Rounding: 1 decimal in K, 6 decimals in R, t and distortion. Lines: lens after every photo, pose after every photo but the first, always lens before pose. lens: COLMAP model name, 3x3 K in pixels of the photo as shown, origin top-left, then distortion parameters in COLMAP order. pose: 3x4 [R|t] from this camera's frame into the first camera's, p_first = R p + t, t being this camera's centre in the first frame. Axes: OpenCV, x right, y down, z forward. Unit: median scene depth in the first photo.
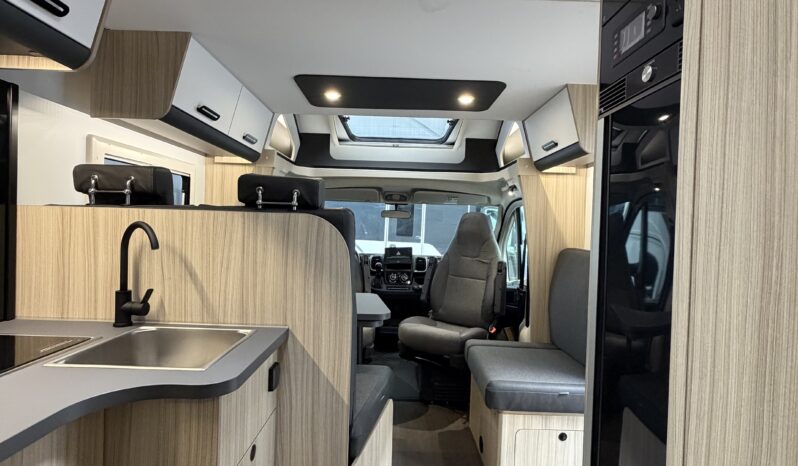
lens RADIAL K [[420.8, 0, 399.0], [0, 420.8, 233.0], [0, 0, 1]] dist [-0.004312, 0.001701]
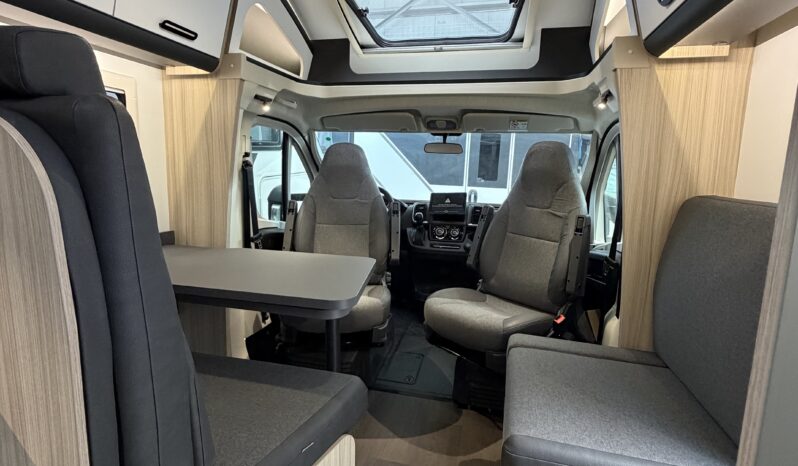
lens RADIAL K [[420.8, 0, 399.0], [0, 420.8, 233.0], [0, 0, 1]] dist [-0.004312, 0.001701]
pose [[0.967818, 0.031439, -0.249680, 0.121091], [0.000381, 0.991981, 0.126385, 0.011503], [0.251652, -0.122412, 0.960045, 0.276420]]
